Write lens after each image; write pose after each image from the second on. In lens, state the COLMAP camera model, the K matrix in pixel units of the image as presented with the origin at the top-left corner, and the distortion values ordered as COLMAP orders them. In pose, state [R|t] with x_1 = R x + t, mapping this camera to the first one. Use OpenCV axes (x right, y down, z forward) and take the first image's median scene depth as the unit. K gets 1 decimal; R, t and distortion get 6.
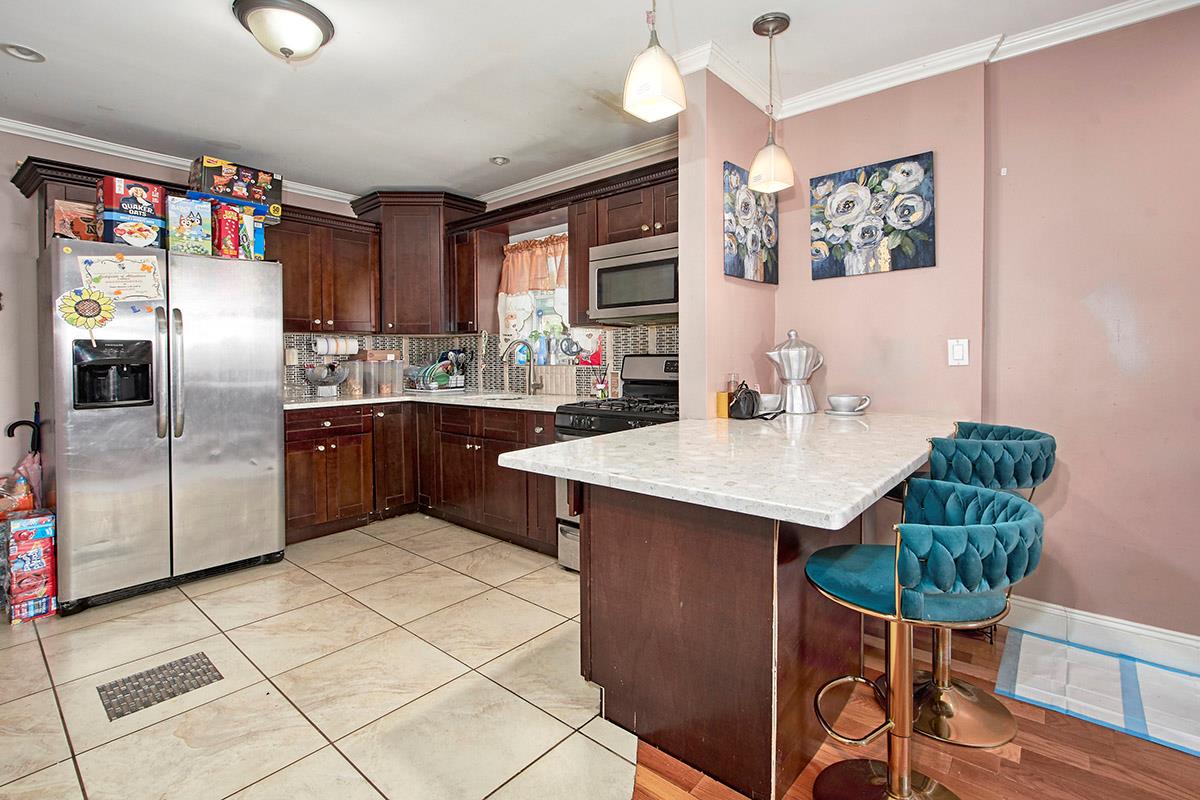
lens RADIAL K [[547.4, 0, 584.6], [0, 547.4, 364.4], [0, 0, 1]] dist [0.005280, -0.000473]
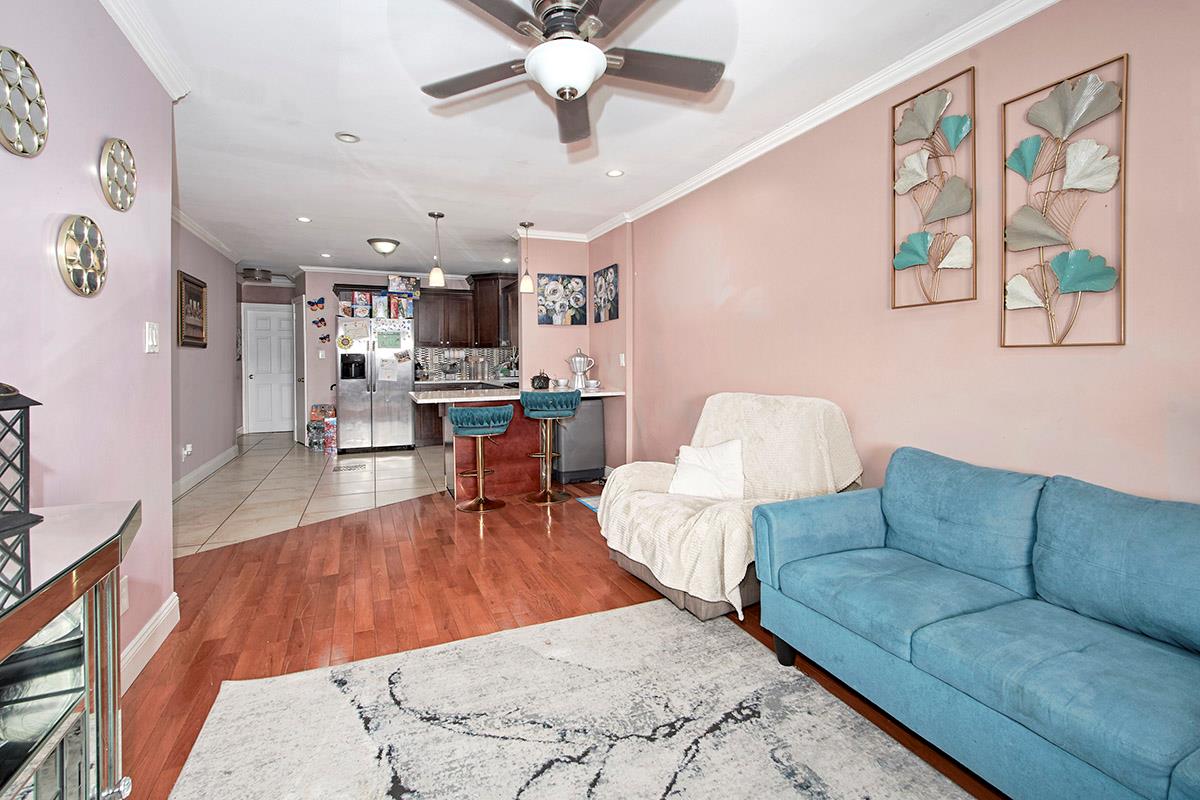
lens RADIAL K [[547.4, 0, 566.3], [0, 547.4, 364.1], [0, 0, 1]] dist [0.005280, -0.000473]
pose [[0.874466, 0.008957, -0.485005, 1.246480], [-0.008492, 0.999959, 0.003156, -0.010163], [0.485013, 0.001359, 0.874506, -0.768898]]
